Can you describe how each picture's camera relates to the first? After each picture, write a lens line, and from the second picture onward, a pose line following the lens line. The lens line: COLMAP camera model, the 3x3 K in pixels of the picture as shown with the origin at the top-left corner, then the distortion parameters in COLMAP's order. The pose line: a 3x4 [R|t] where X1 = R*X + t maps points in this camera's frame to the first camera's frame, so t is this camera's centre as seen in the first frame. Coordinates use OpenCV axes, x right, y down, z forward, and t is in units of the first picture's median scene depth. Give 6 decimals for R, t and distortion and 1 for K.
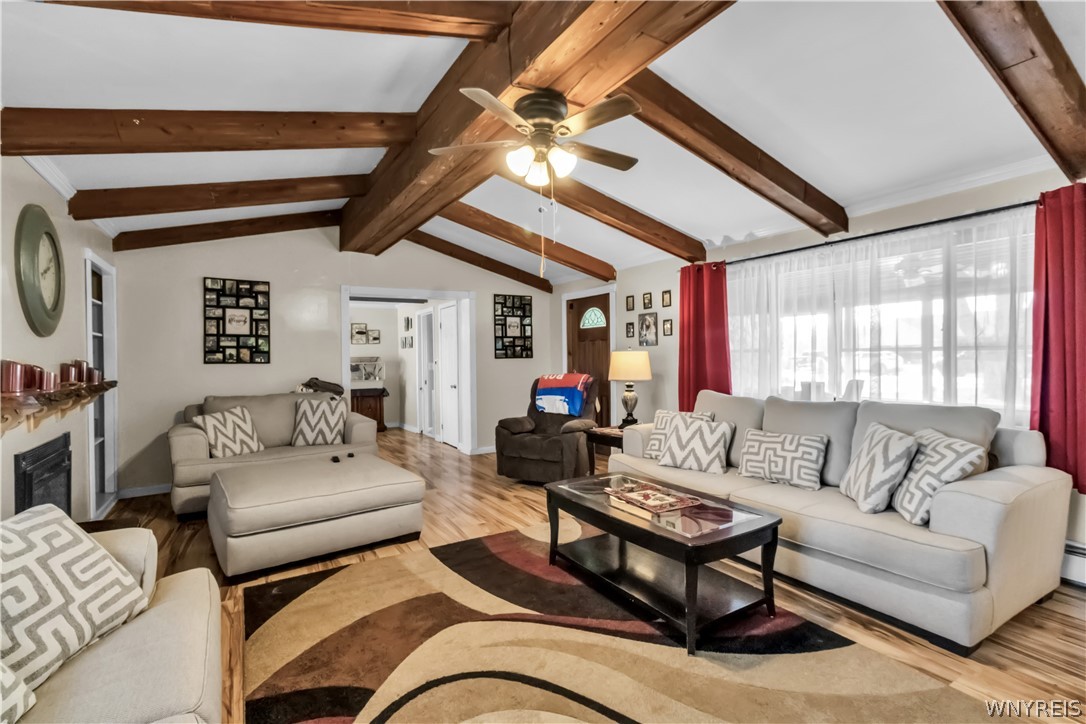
lens RADIAL K [[499.9, 0, 546.8], [0, 499.9, 362.8], [0, 0, 1]] dist [0.000750, -0.000390]
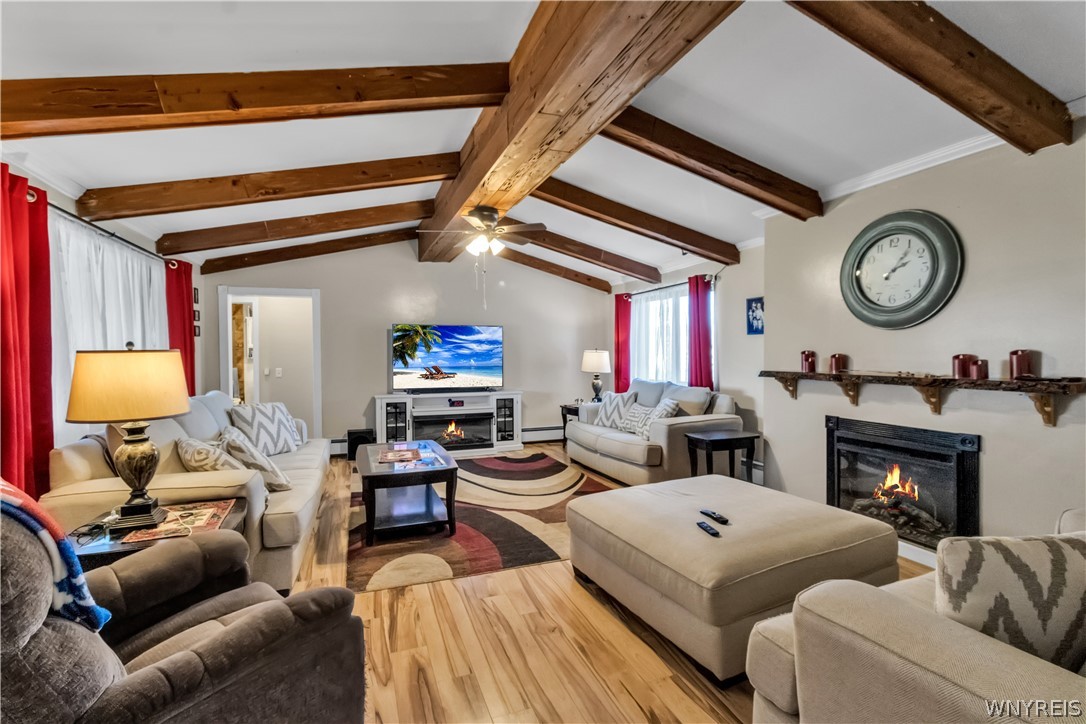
lens RADIAL K [[499.9, 0, 543.8], [0, 499.9, 360.6], [0, 0, 1]] dist [0.000750, -0.000390]
pose [[-0.981410, 0.012324, 0.191526, -0.462397], [0.019082, 0.999257, 0.033479, -0.039486], [-0.190971, 0.036511, -0.980916, 2.267547]]
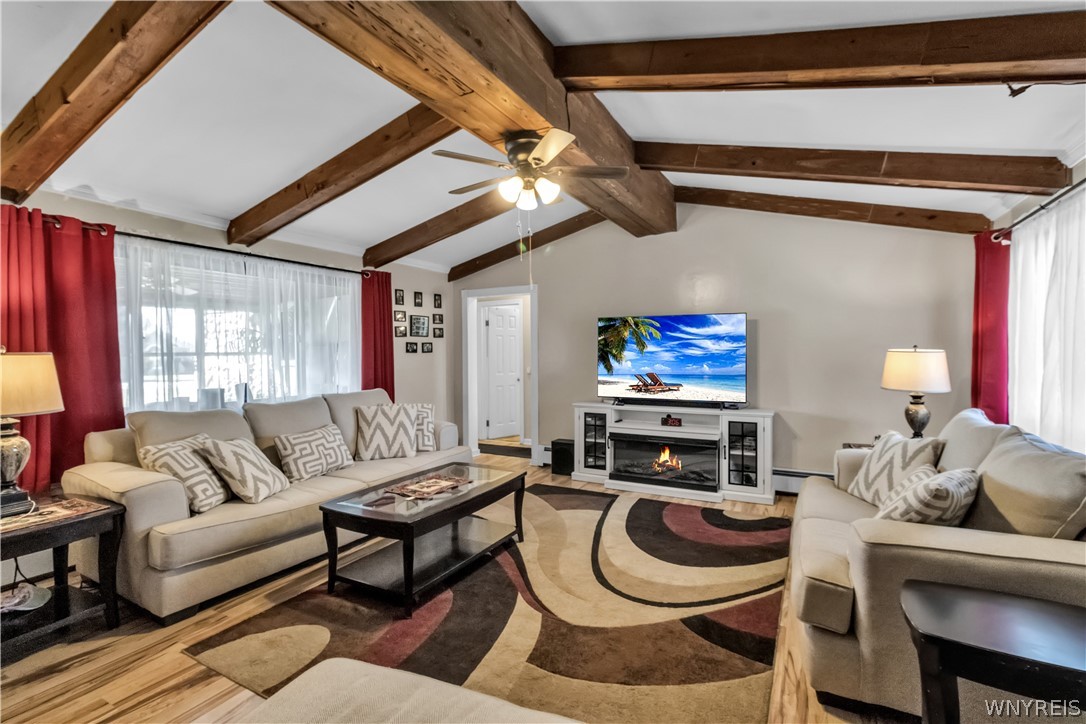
lens RADIAL K [[499.9, 0, 545.3], [0, 499.9, 356.6], [0, 0, 1]] dist [0.000750, -0.000390]
pose [[-0.505032, 0.005508, 0.863083, -0.868677], [0.026381, 0.999611, 0.009058, -0.020625], [-0.862698, 0.027344, -0.504980, 1.311284]]
